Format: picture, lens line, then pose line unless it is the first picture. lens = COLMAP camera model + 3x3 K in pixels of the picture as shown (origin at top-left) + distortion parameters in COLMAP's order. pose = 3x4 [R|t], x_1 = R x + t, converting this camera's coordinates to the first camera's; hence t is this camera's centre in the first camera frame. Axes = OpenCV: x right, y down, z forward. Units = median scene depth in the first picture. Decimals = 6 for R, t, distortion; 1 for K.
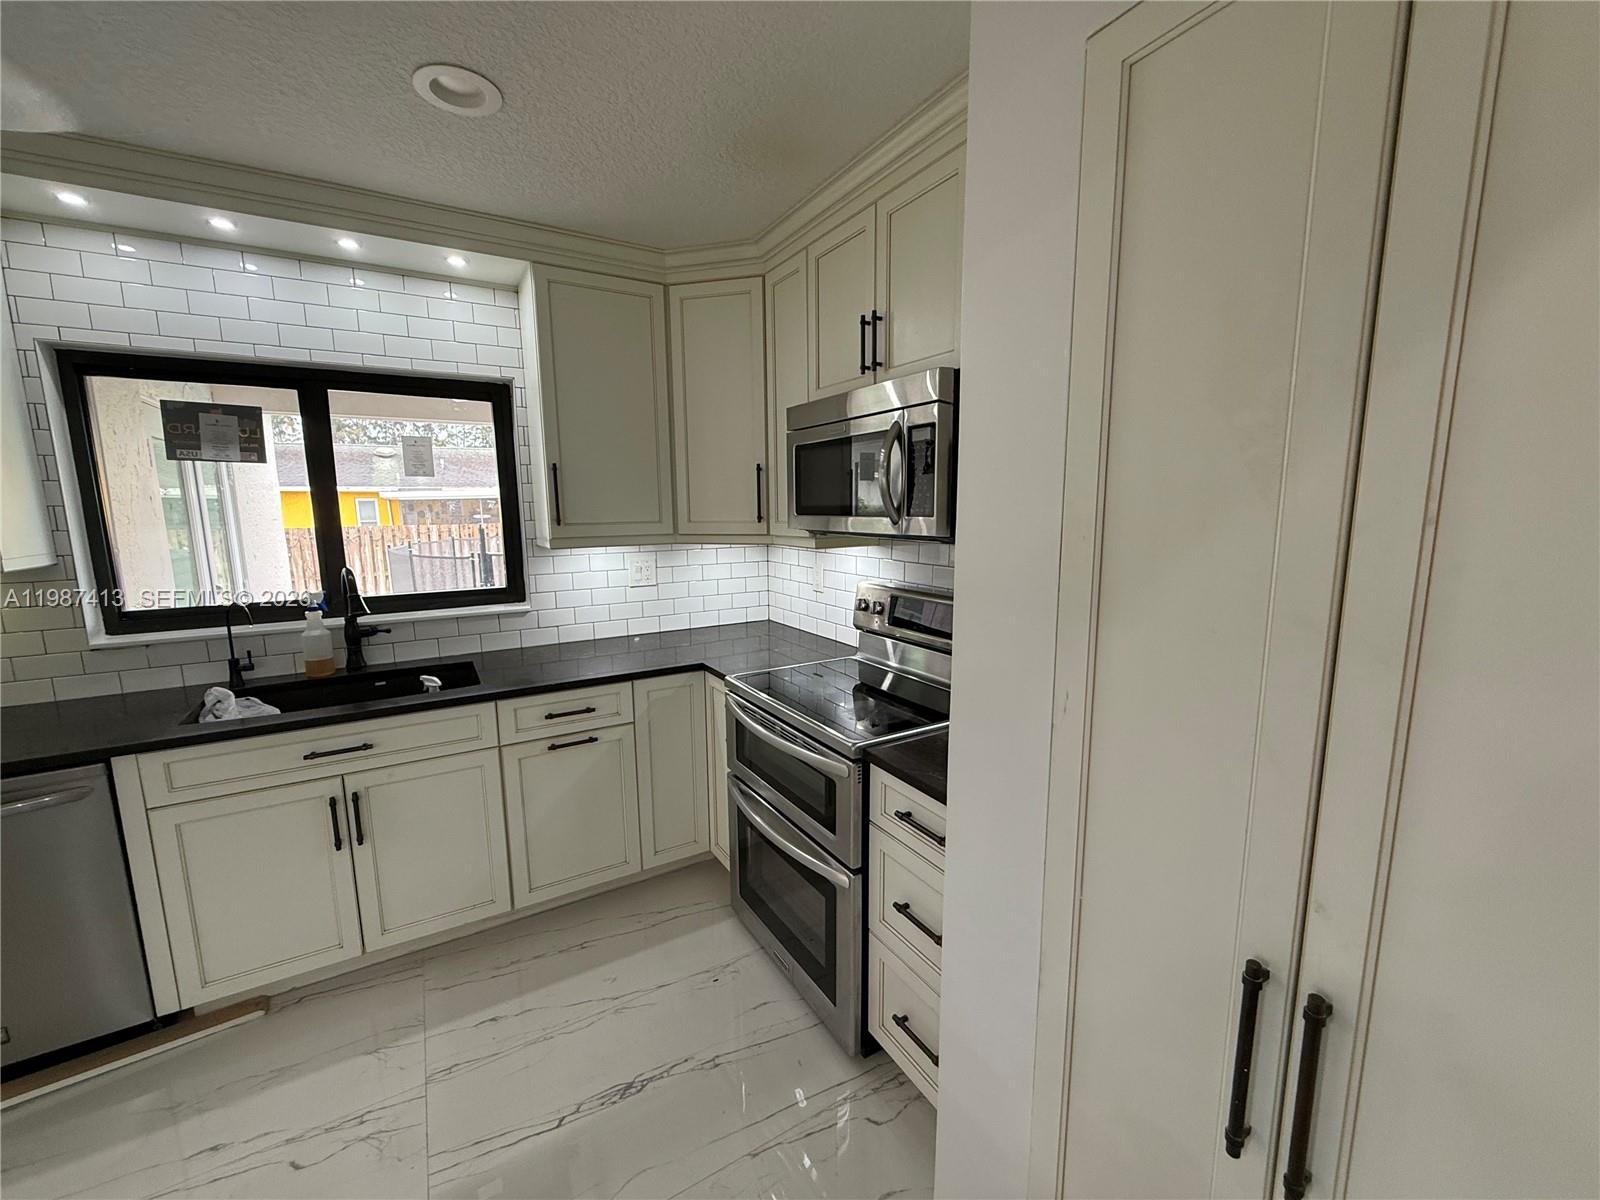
lens RADIAL K [[639.6, 0, 795.9], [0, 639.6, 602.0], [0, 0, 1]] dist [-0.000459, 0.000349]
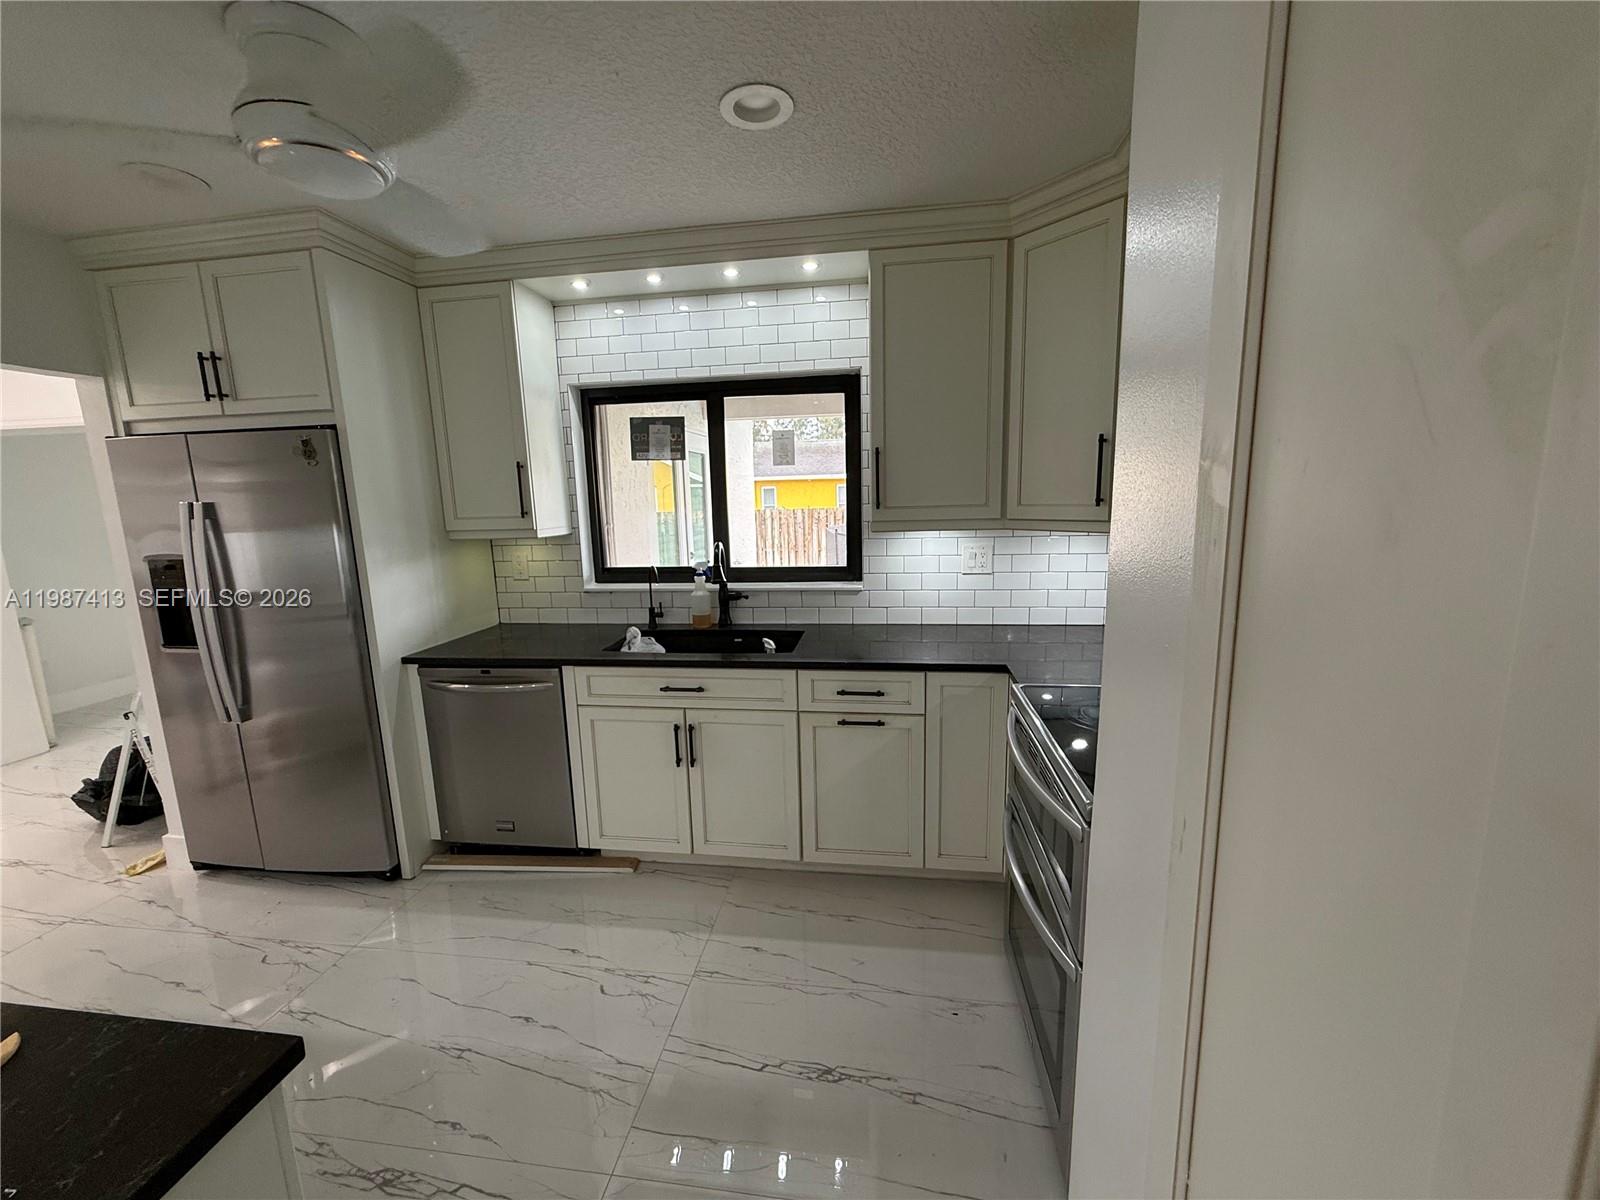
lens RADIAL K [[639.6, 0, 795.9], [0, 639.6, 602.0], [0, 0, 1]] dist [-0.000459, 0.000349]
pose [[0.776645, 0.094439, -0.622819, 0.187958], [-0.077175, 0.995515, 0.054716, -0.019108], [0.625193, 0.005571, 0.780450, 0.134606]]
